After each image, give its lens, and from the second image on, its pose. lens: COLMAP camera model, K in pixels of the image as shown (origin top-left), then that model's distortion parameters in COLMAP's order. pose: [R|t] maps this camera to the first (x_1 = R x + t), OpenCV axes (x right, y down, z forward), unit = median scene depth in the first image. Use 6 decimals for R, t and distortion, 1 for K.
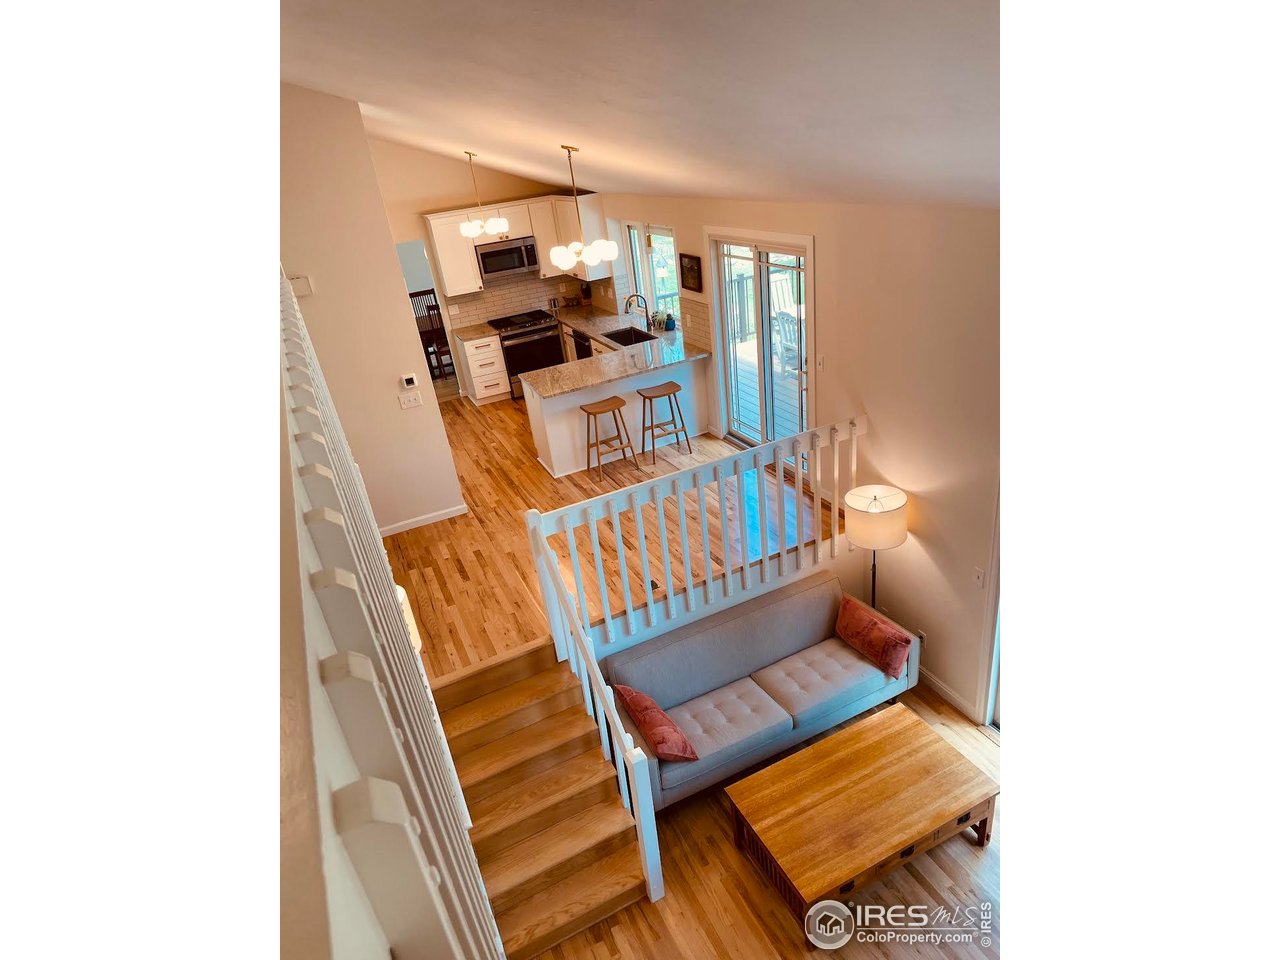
lens RADIAL K [[709.0, 0, 637.7], [0, 709.0, 482.9], [0, 0, 1]] dist [0.043156, 0.000078]
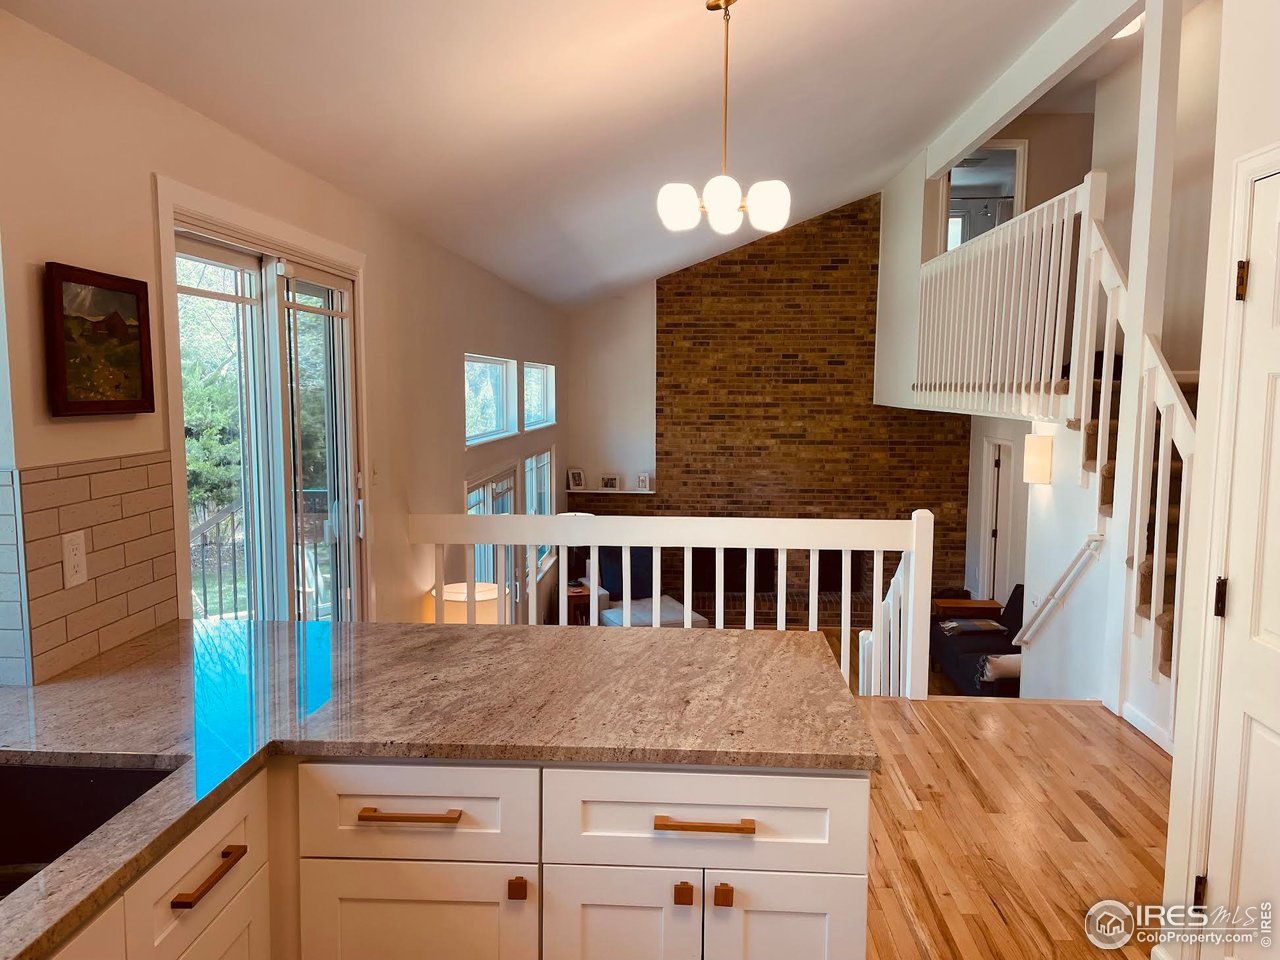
lens RADIAL K [[961.4, 0, 645.2], [0, 961.4, 480.2], [0, 0, 1]] dist [0.085002, -0.102130]
pose [[-0.880945, 0.065752, 0.468629, -0.191121], [0.293153, 0.853220, 0.431366, -0.271598], [-0.371480, 0.517389, -0.770916, 0.954492]]
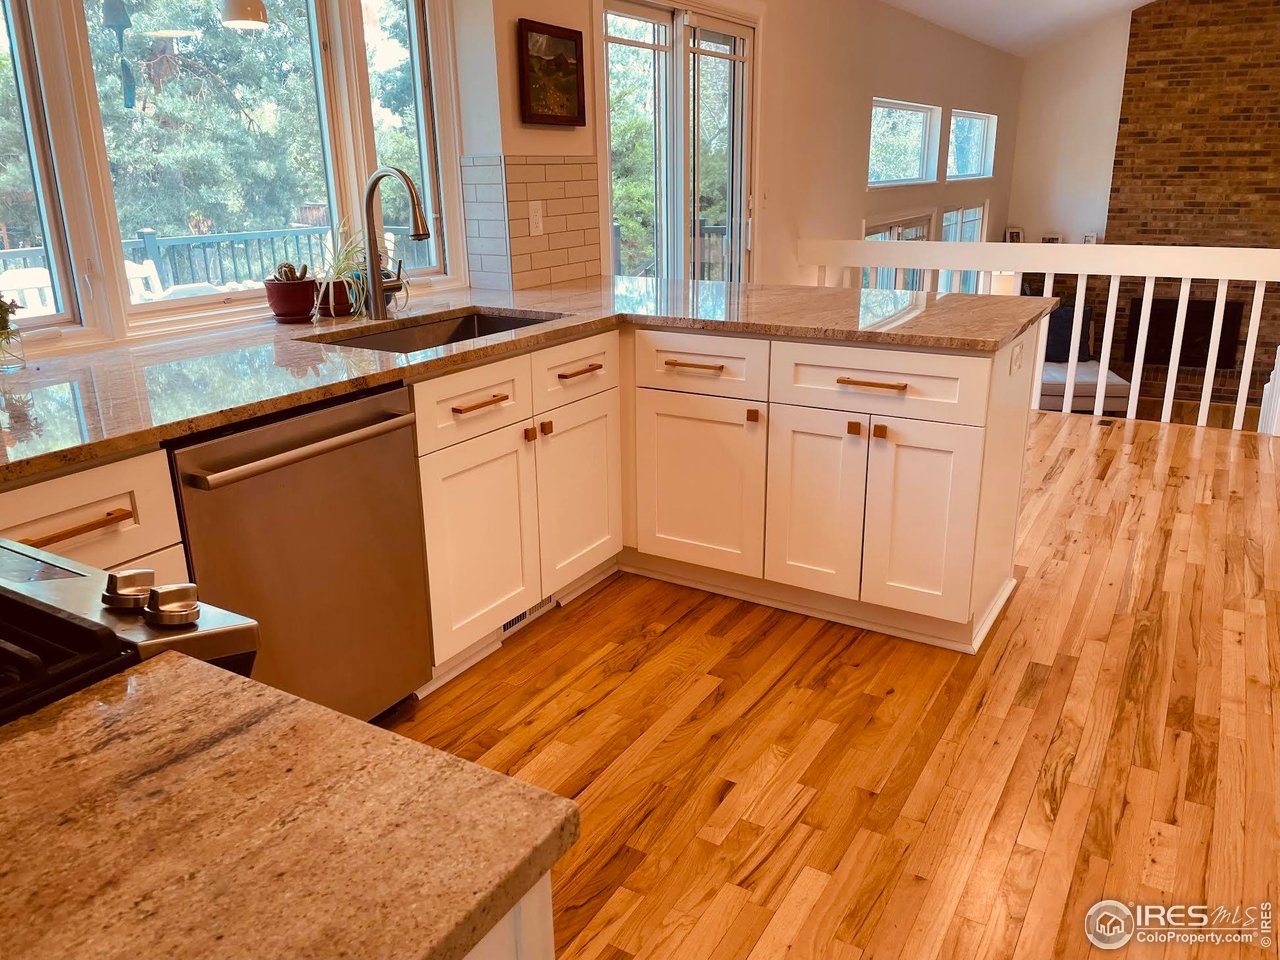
lens RADIAL K [[961.4, 0, 634.1], [0, 961.4, 461.6], [0, 0, 1]] dist [0.085002, -0.102130]
pose [[-0.552925, -0.120910, 0.824412, -0.310804], [0.438342, 0.799227, 0.411208, -0.255333], [-0.708612, 0.588741, -0.388913, 1.013379]]
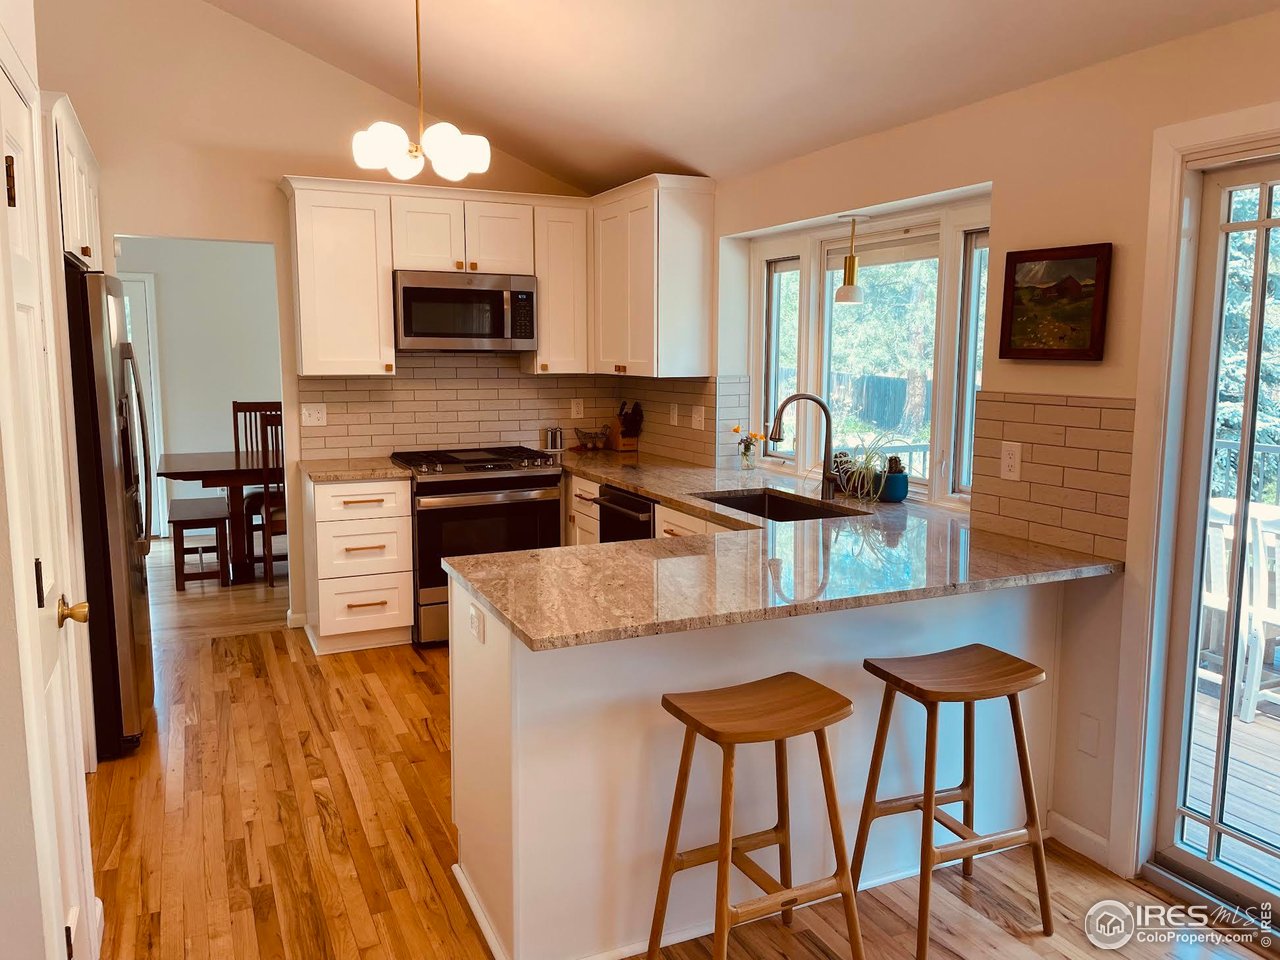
lens RADIAL K [[961.4, 0, 640.3], [0, 961.4, 462.8], [0, 0, 1]] dist [0.085002, -0.102130]
pose [[0.992250, 0.123201, 0.016171, -0.080612], [-0.110904, 0.936776, -0.331891, -0.054606], [-0.056038, 0.327525, 0.943179, 0.497376]]
